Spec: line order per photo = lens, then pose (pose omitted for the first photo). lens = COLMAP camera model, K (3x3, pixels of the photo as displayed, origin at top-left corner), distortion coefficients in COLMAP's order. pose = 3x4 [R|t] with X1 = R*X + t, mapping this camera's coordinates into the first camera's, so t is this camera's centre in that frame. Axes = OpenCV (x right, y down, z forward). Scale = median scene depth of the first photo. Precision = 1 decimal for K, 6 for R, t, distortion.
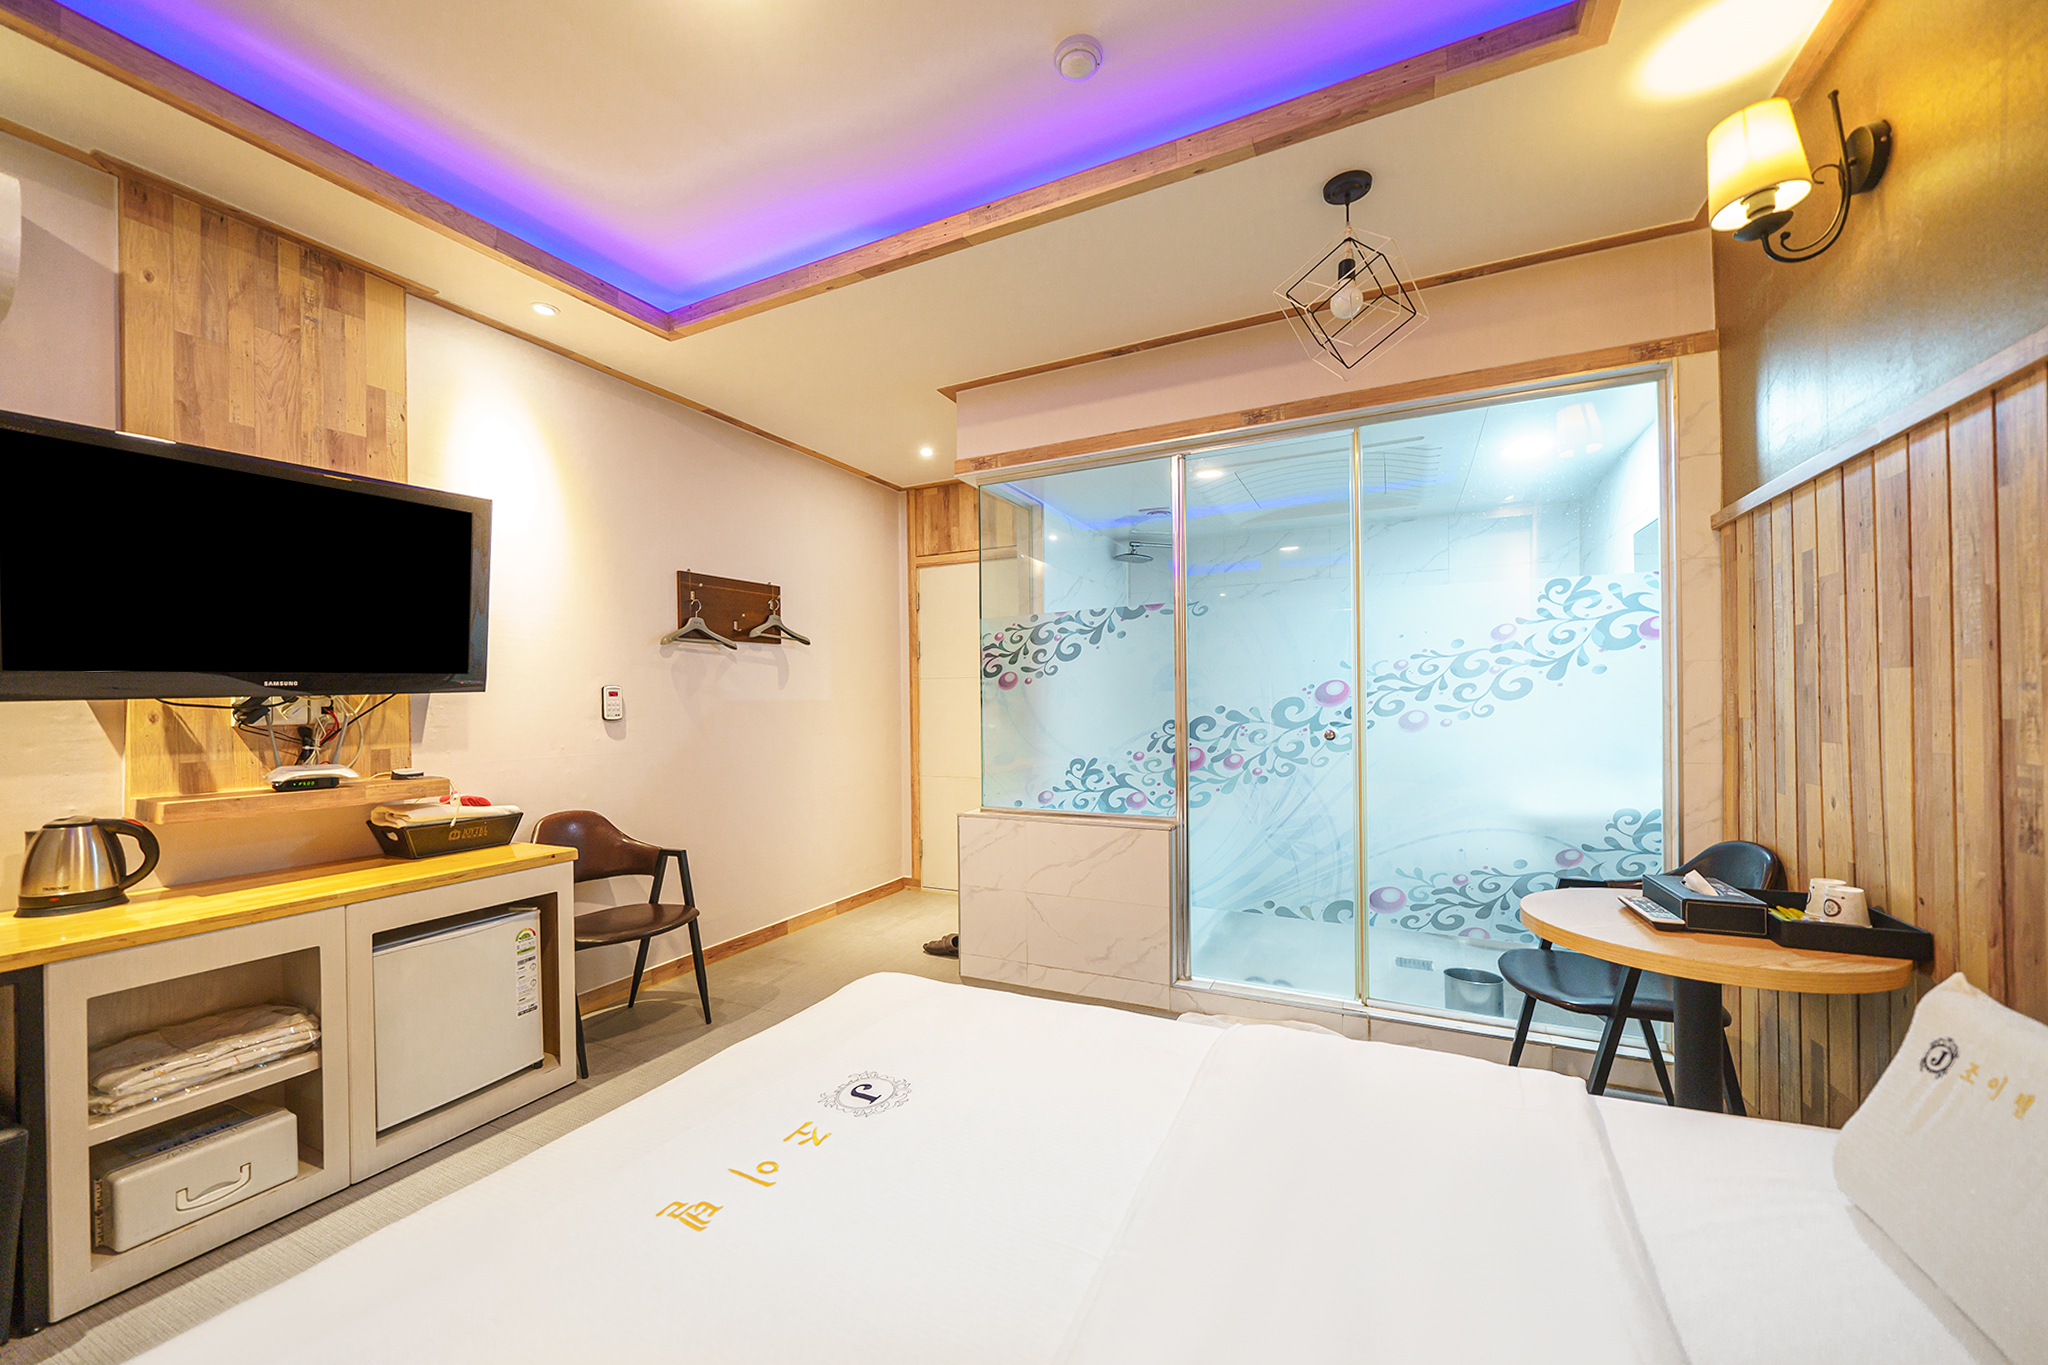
lens RADIAL K [[700.3, 0, 1025.1], [0, 700.3, 692.1], [0, 0, 1]] dist [-0.000246, -0.000013]
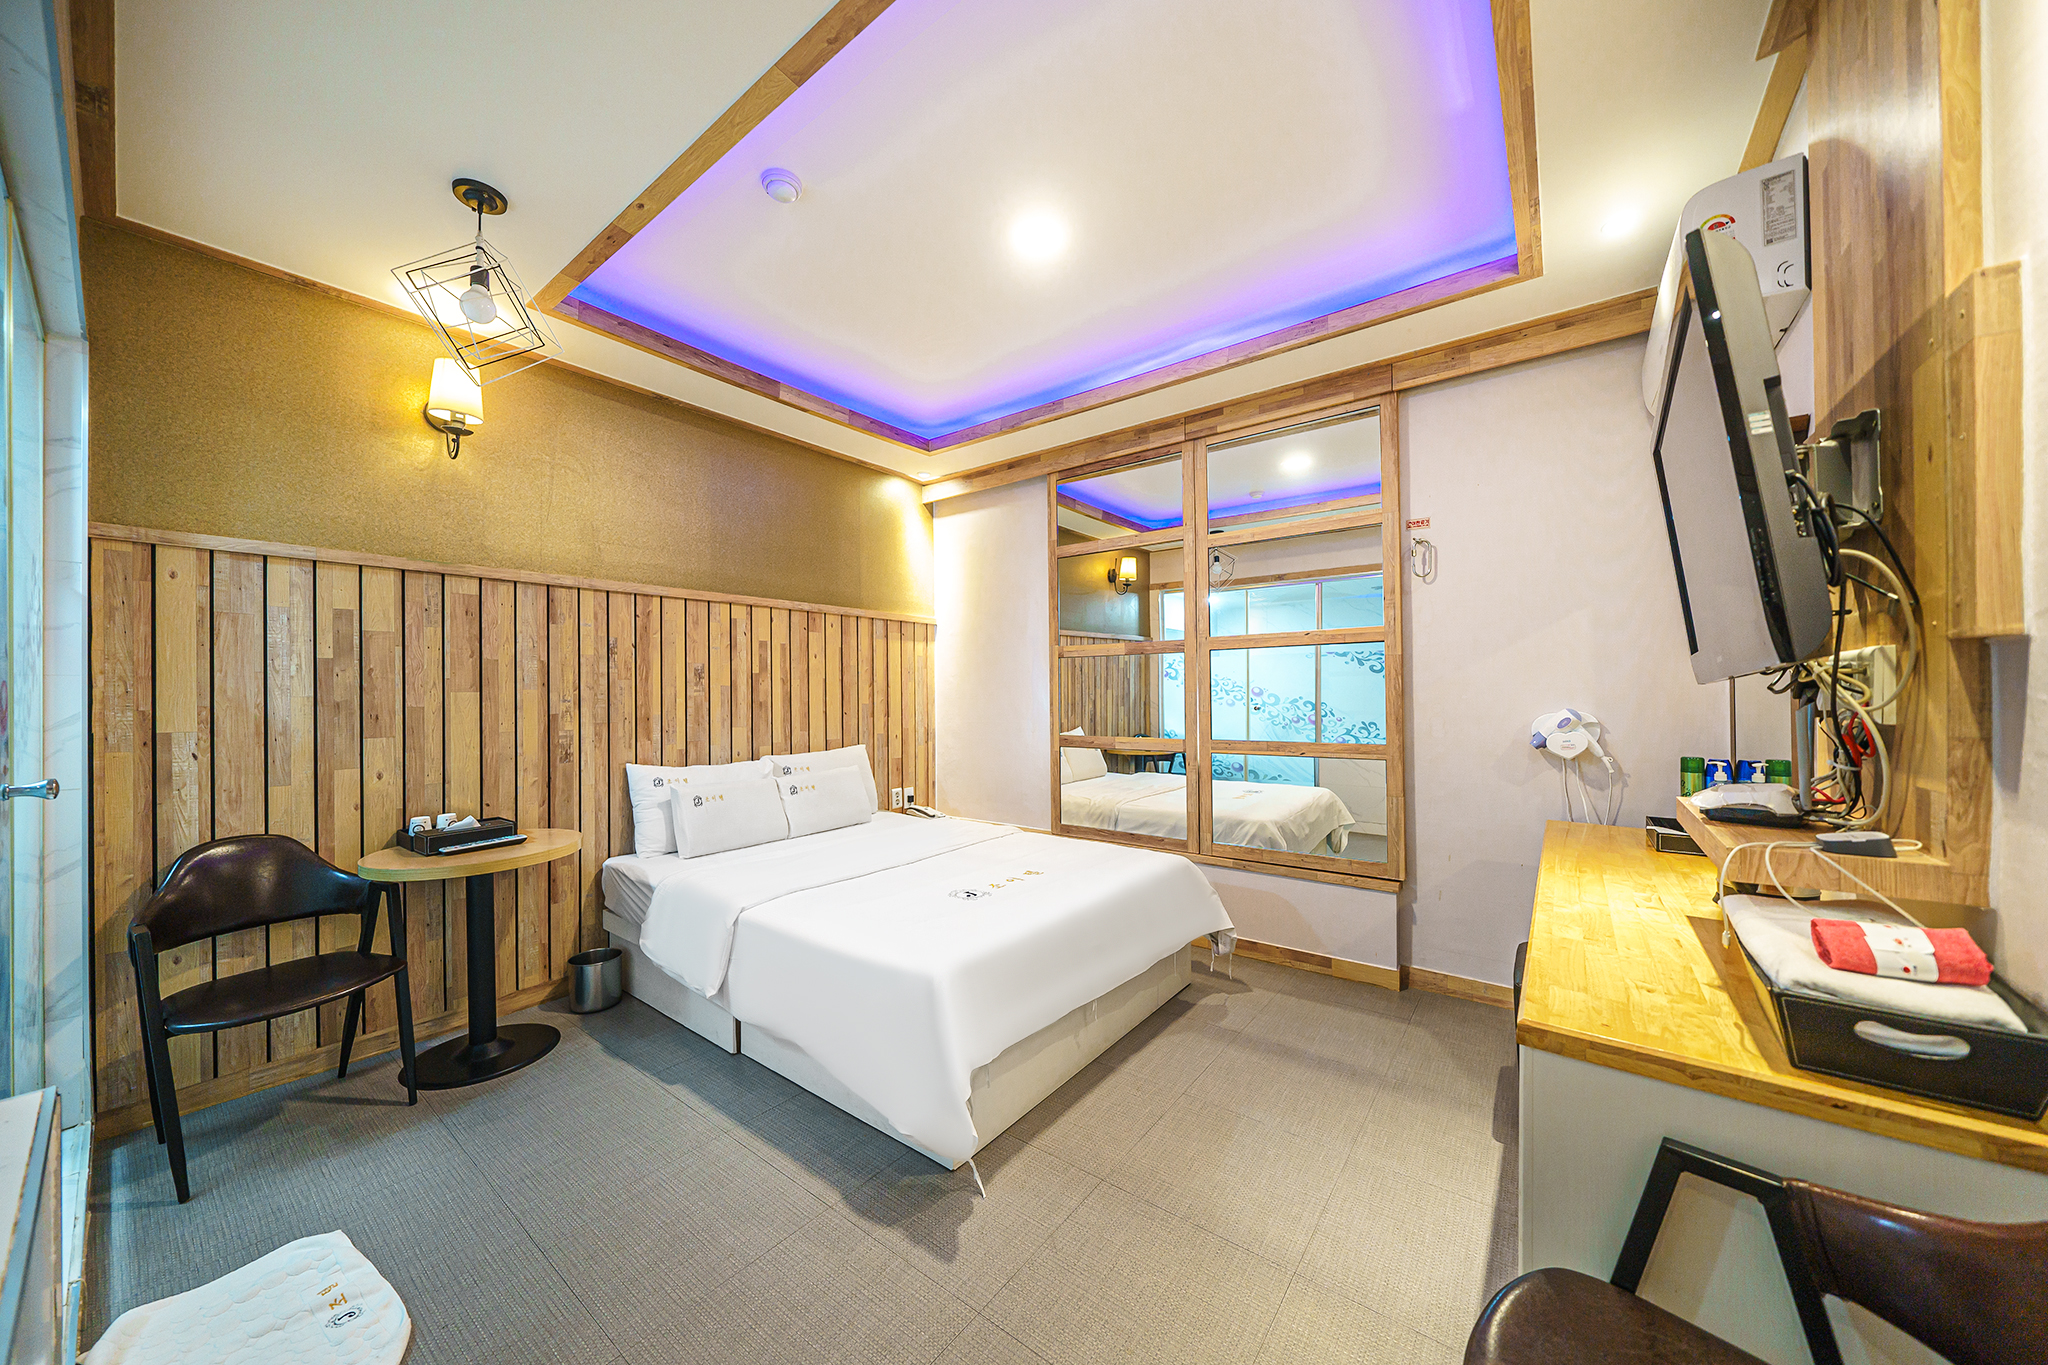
lens RADIAL K [[700.3, 0, 1026.5], [0, 700.3, 689.5], [0, 0, 1]] dist [-0.000246, -0.000013]
pose [[-0.969937, 0.011508, 0.243084, -0.881818], [0.008683, 0.999882, -0.012690, -0.004084], [-0.243201, -0.010198, -0.969922, 2.916995]]
